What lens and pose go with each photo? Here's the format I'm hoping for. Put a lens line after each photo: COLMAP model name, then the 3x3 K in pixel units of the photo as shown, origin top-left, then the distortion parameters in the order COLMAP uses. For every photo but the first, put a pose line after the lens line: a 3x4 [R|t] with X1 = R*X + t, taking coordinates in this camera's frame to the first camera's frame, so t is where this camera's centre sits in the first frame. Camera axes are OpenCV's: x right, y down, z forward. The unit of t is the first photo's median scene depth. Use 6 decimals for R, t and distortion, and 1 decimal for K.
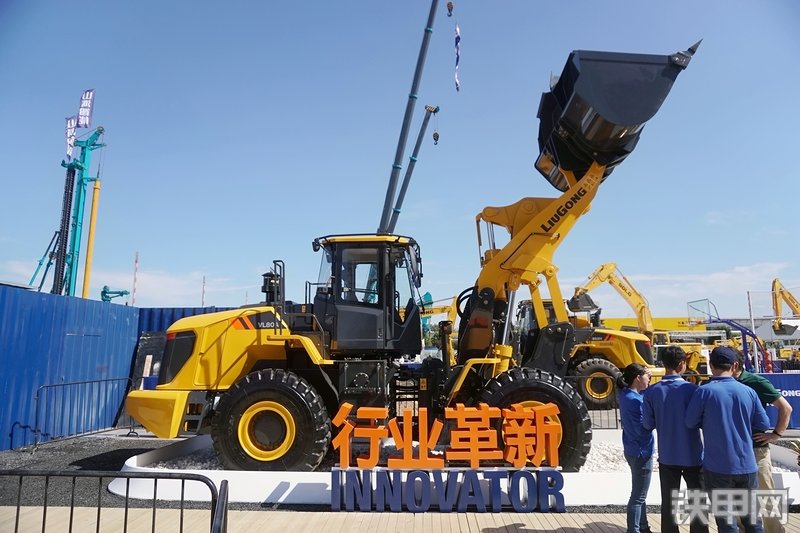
lens RADIAL K [[536.0, 0, 400.0], [0, 536.0, 266.5], [0, 0, 1]] dist [-0.000251, -0.000459]
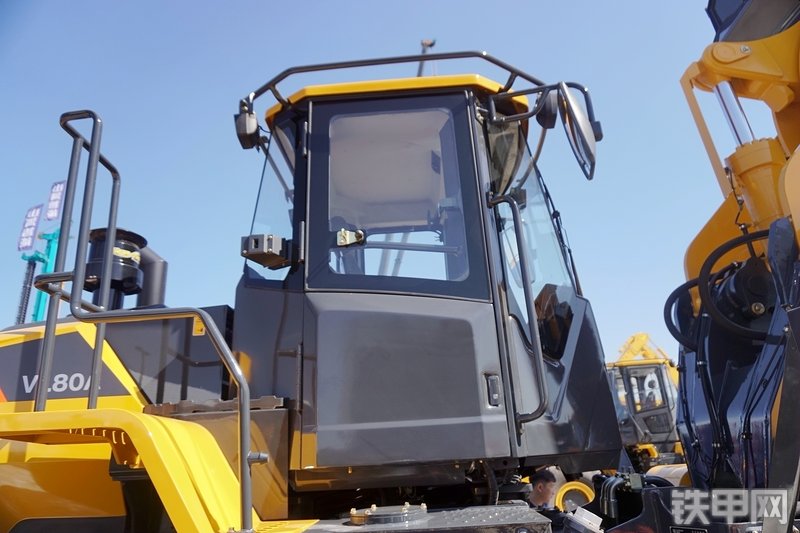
lens RADIAL K [[536.0, 0, 400.0], [0, 536.0, 266.5], [0, 0, 1]] dist [-0.000251, -0.000459]
pose [[0.998878, -0.036564, 0.030081, -0.016087], [0.041226, 0.984101, -0.172760, 0.021061], [-0.023286, 0.173807, 0.984504, 0.144777]]
